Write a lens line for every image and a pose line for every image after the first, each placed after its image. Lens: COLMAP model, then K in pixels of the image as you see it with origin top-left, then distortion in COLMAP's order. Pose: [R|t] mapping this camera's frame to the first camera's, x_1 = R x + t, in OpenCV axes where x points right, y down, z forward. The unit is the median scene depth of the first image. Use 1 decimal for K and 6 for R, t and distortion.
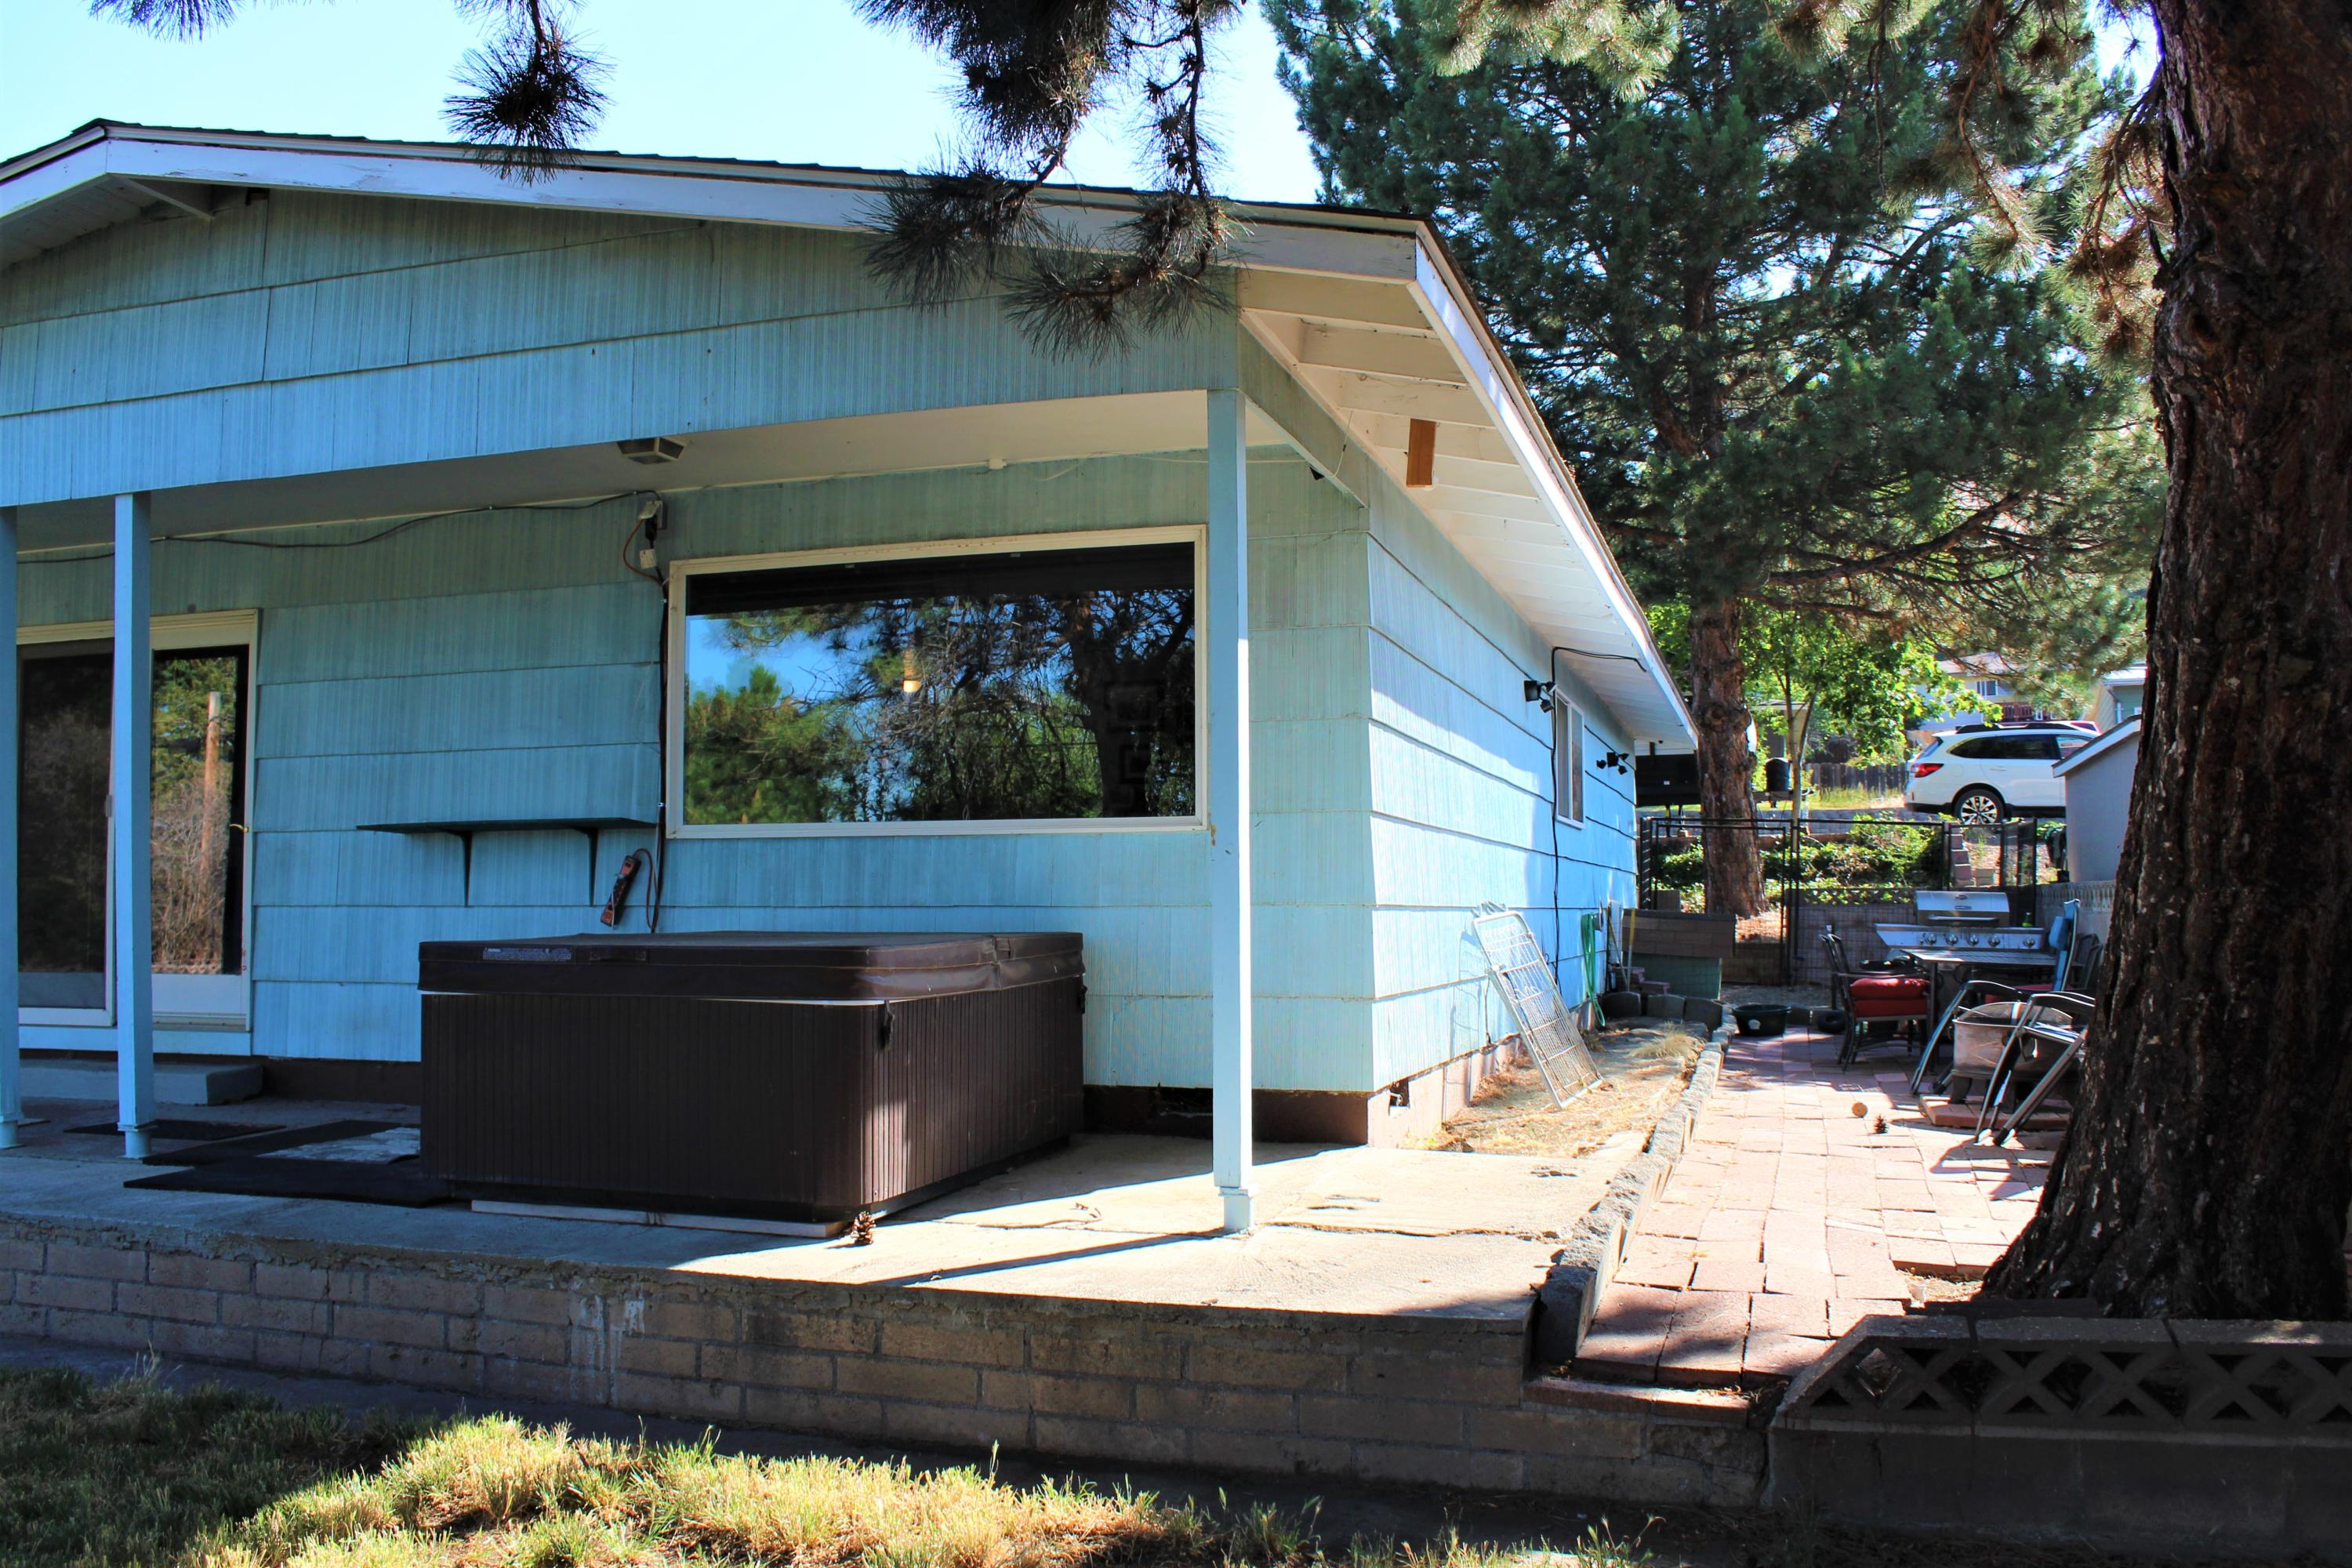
lens RADIAL K [[2015.3, 0, 1176.0], [0, 2015.3, 784.0], [0, 0, 1]] dist [-0.176912, 0.156552]
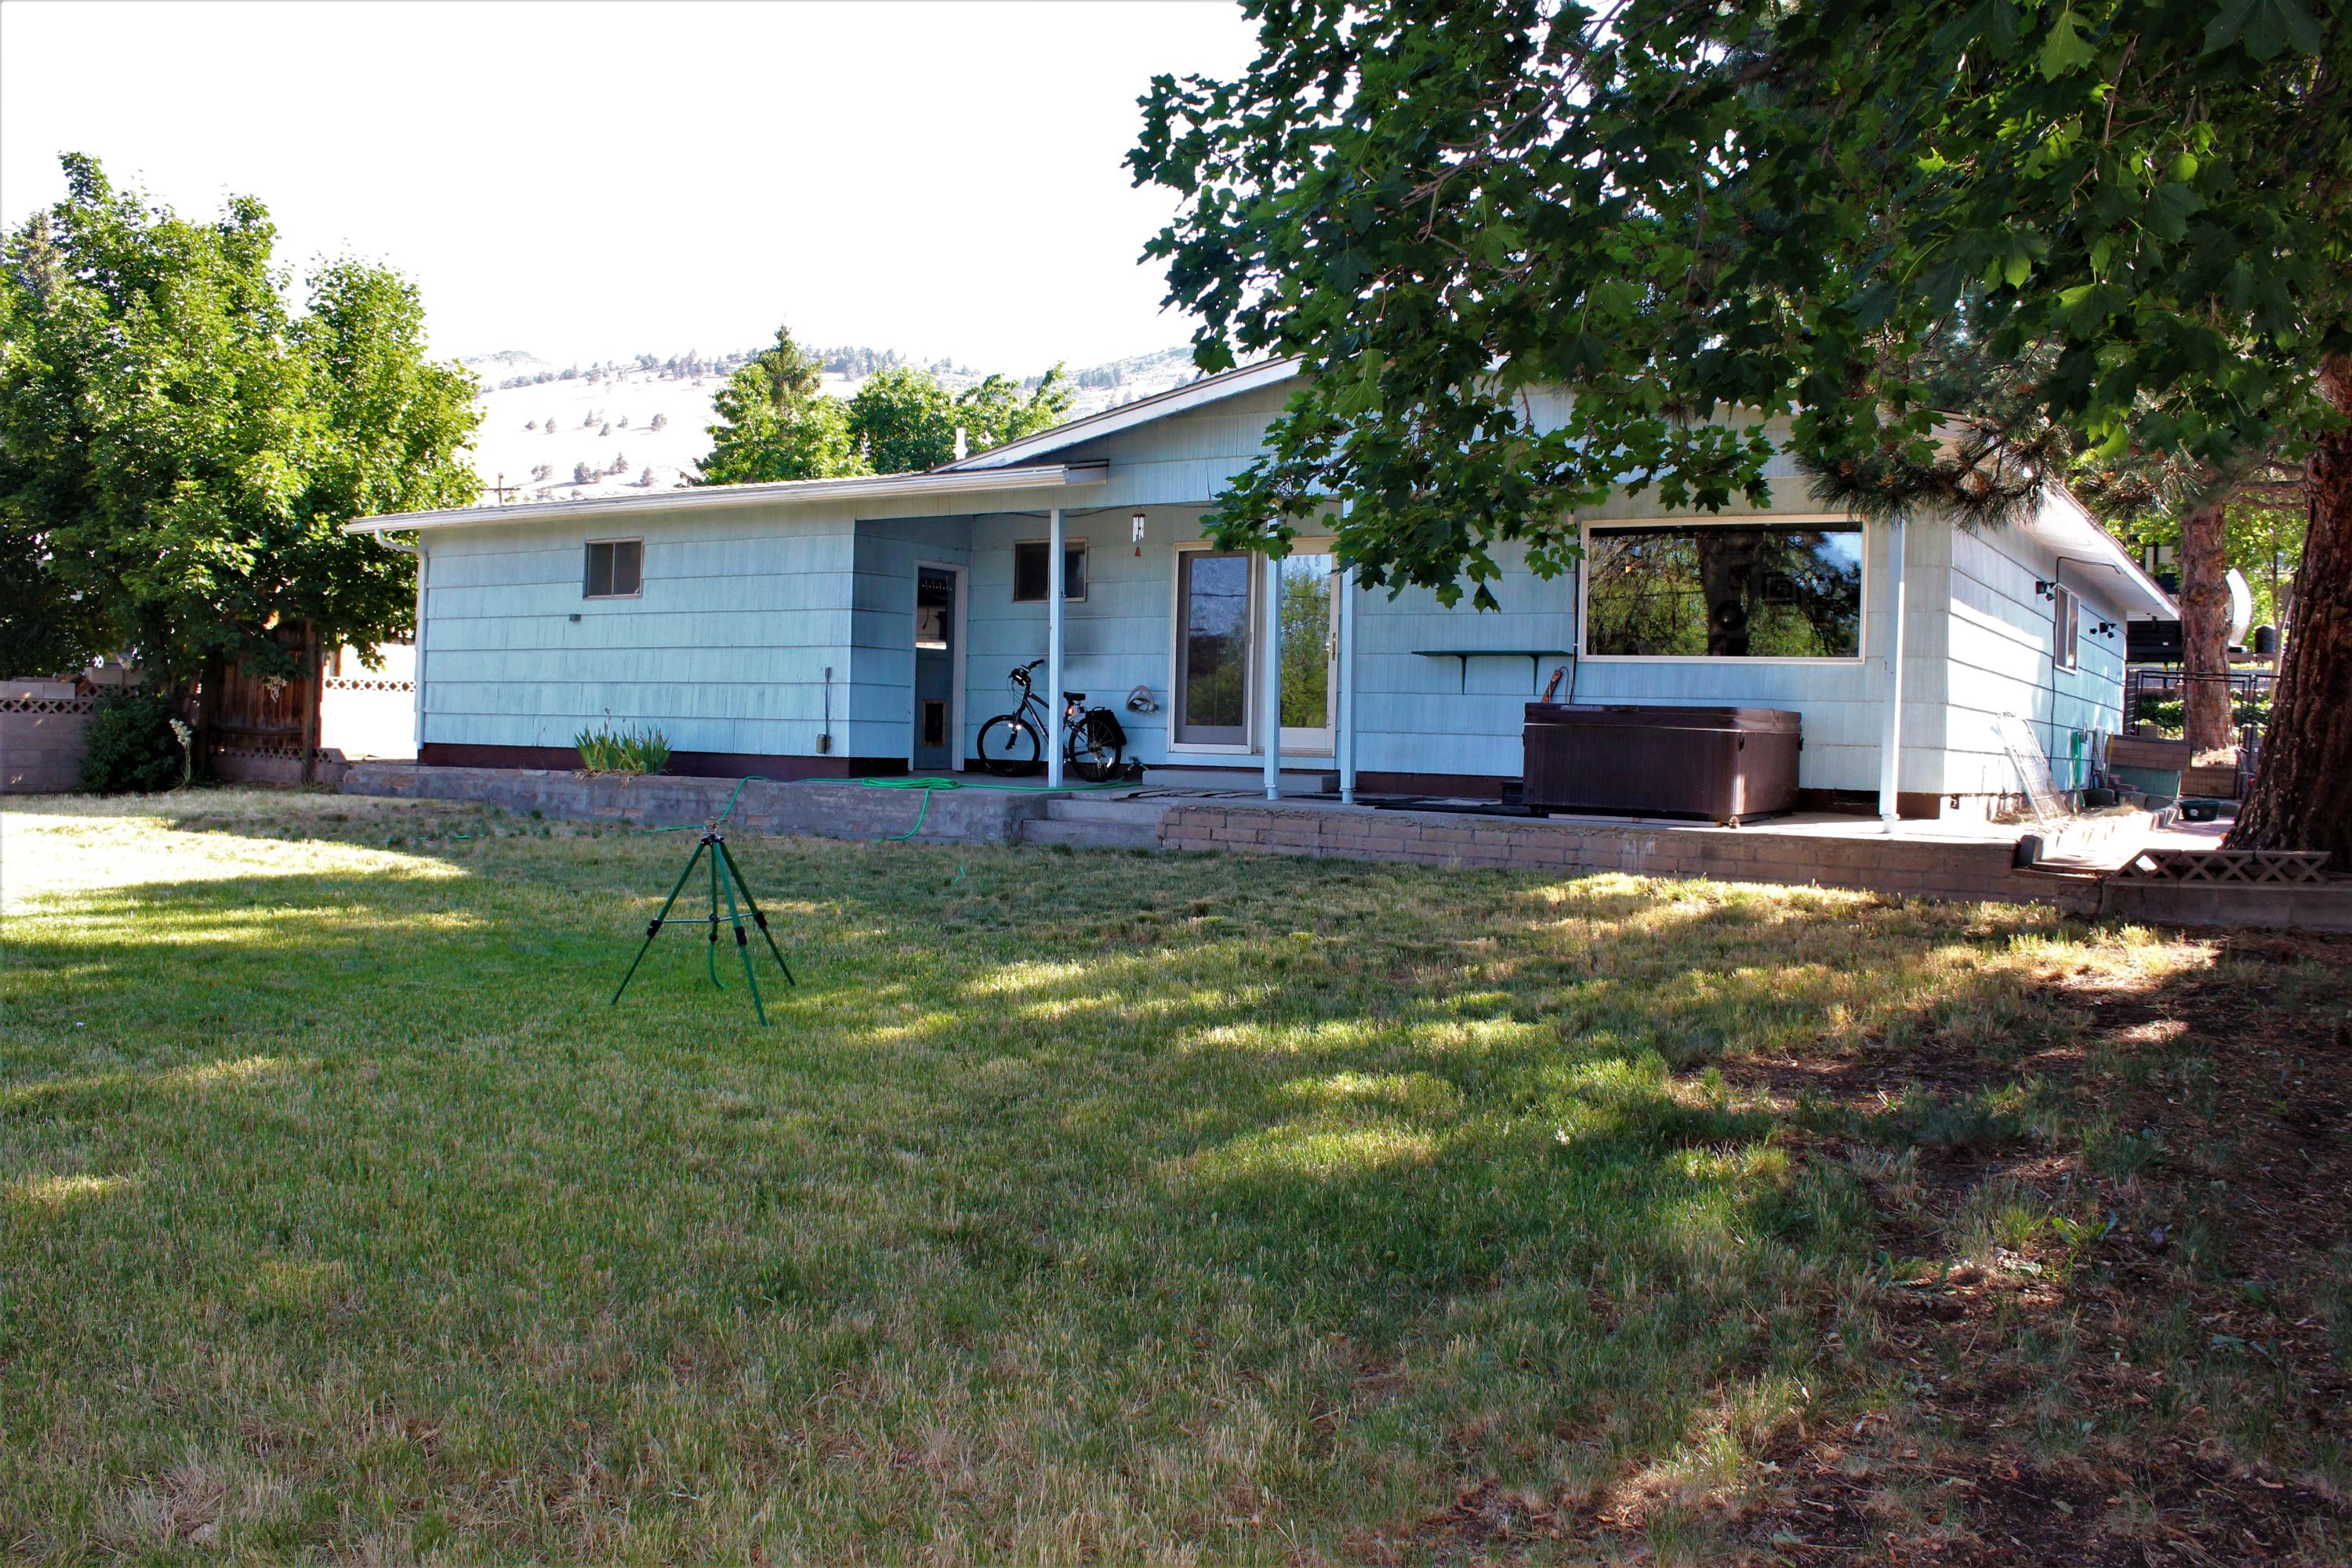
lens RADIAL K [[1943.0, 0, 1178.5], [0, 1943.0, 792.3], [0, 0, 1]] dist [-0.164887, 0.154340]
pose [[0.965793, 0.039695, -0.256256, -0.183353], [-0.017210, 0.995847, 0.089401, -0.010236], [0.258741, -0.081933, 0.962466, -1.232747]]
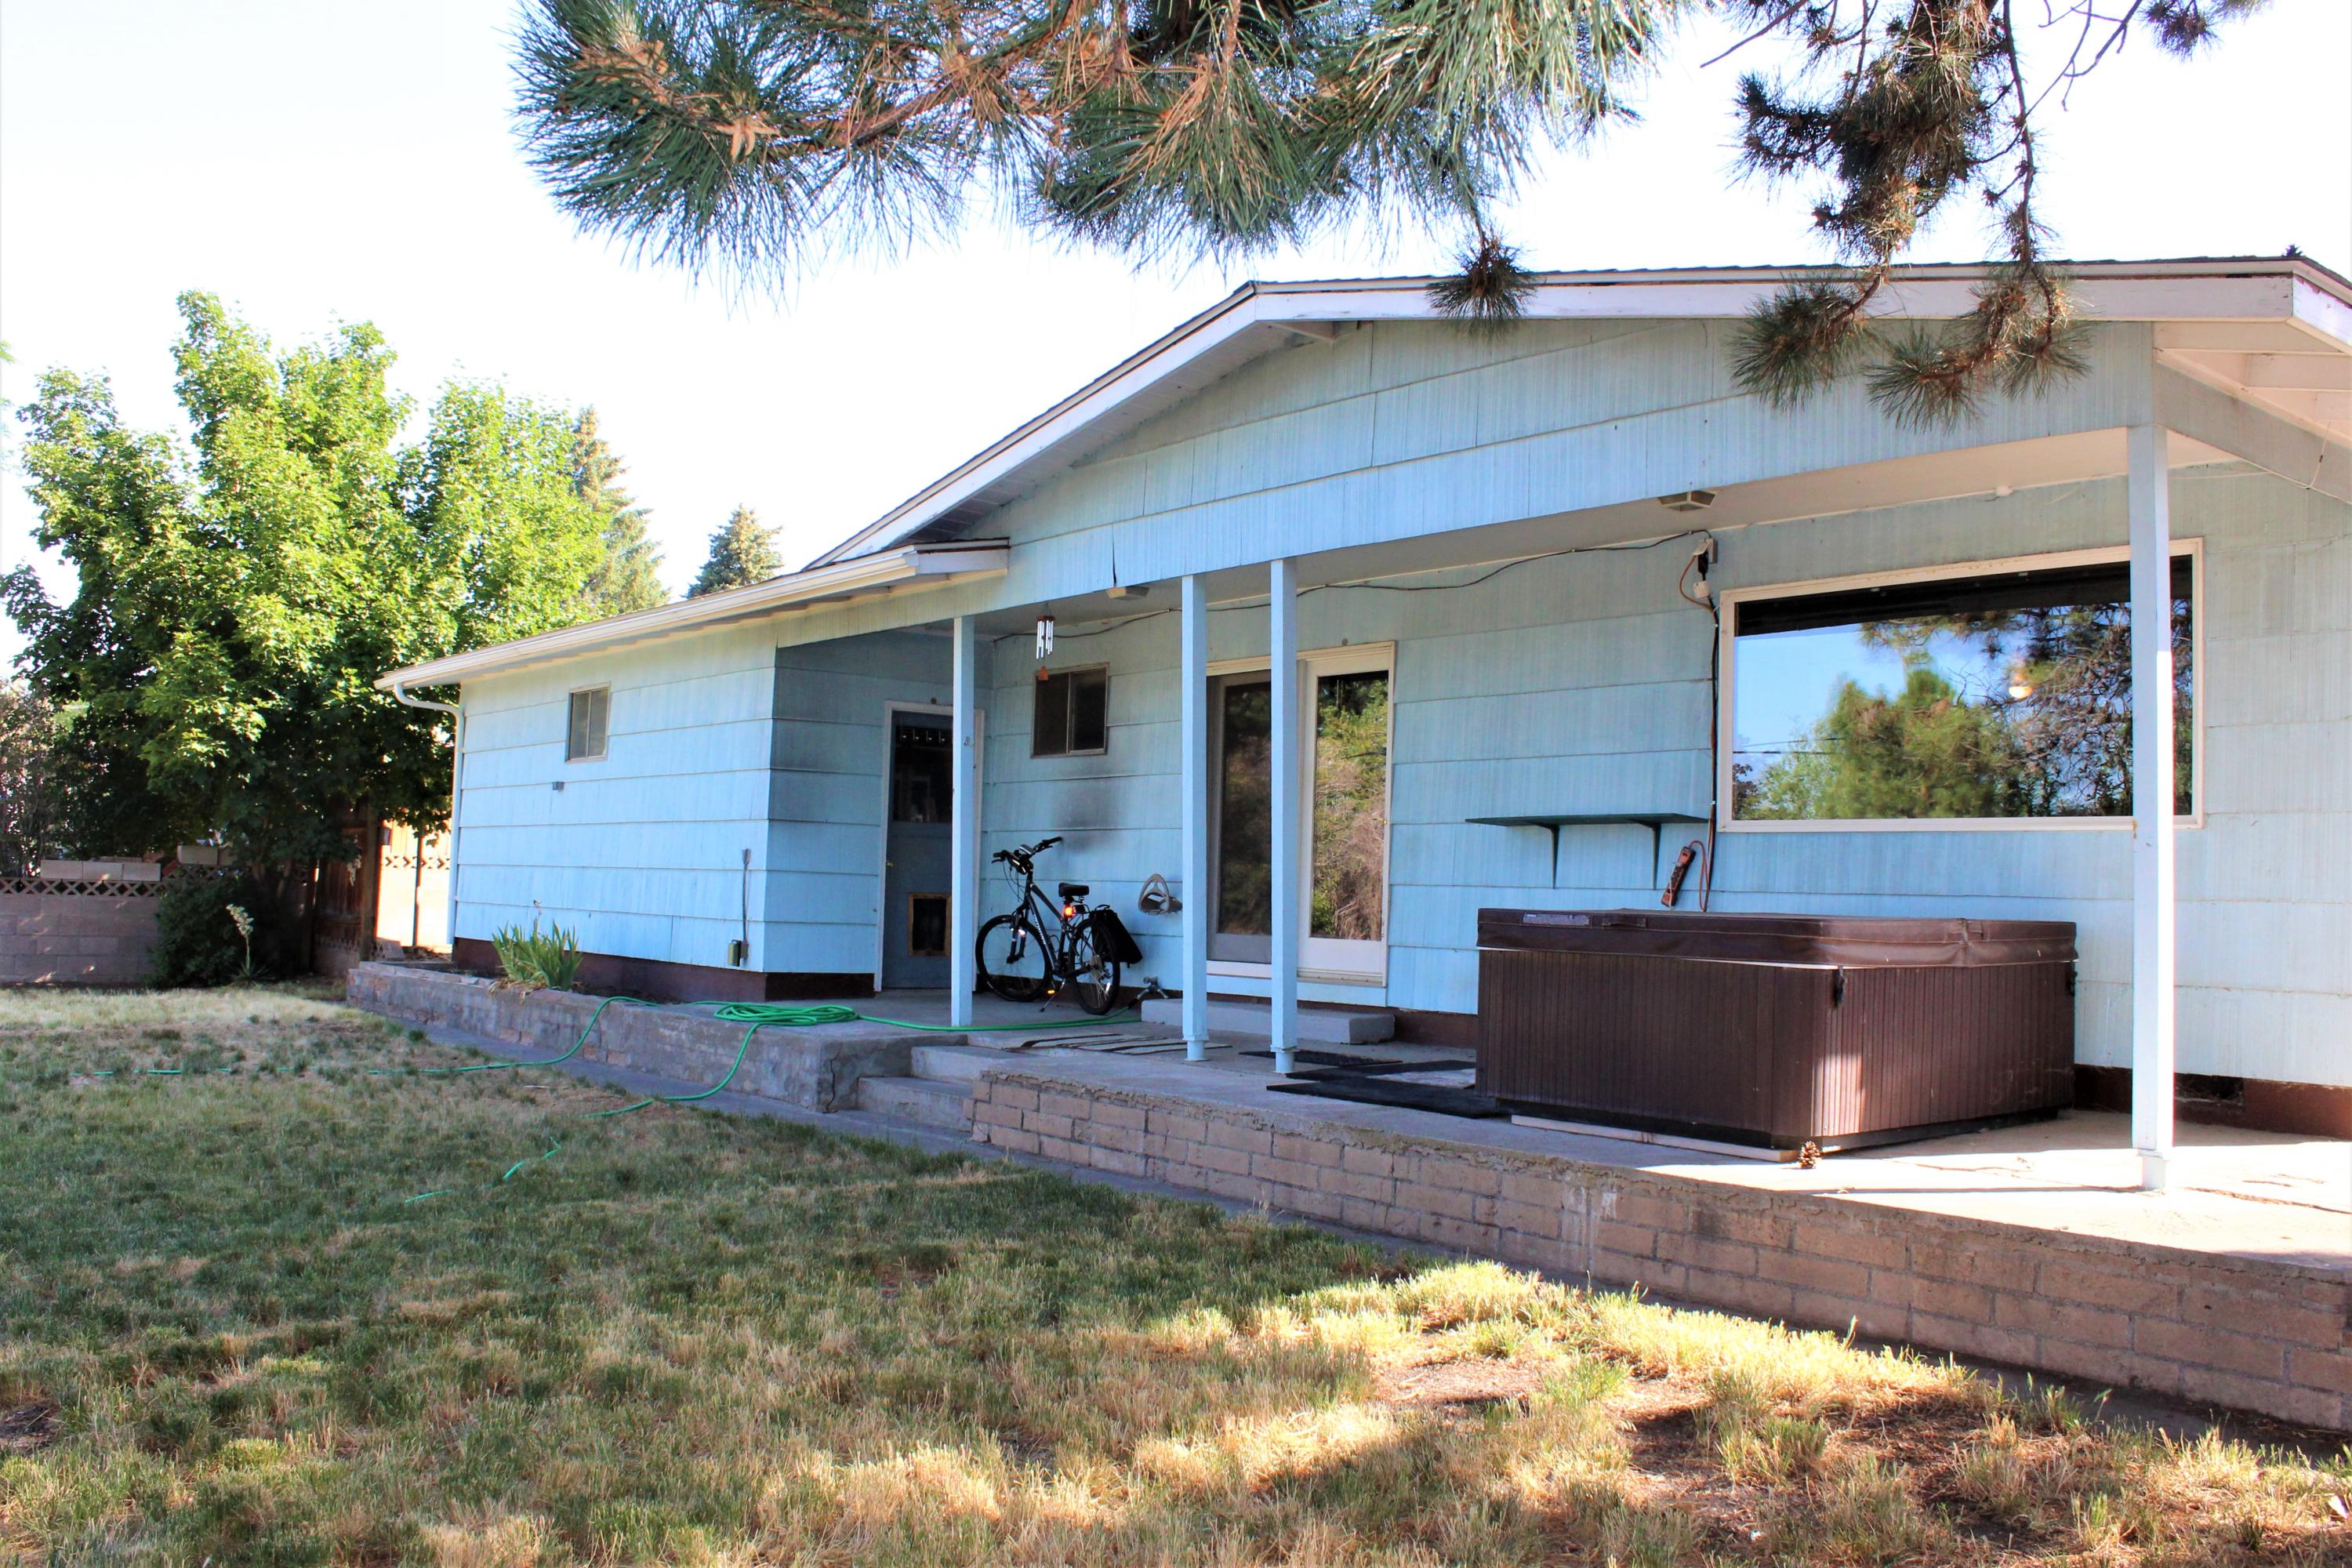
lens RADIAL K [[2015.3, 0, 1176.0], [0, 2015.3, 784.0], [0, 0, 1]] dist [-0.176912, 0.156552]
pose [[0.831323, 0.000686, -0.555790, 0.159267], [-0.002460, 0.999994, -0.002445, 0.004074], [0.555785, 0.003400, 0.831319, -0.166978]]
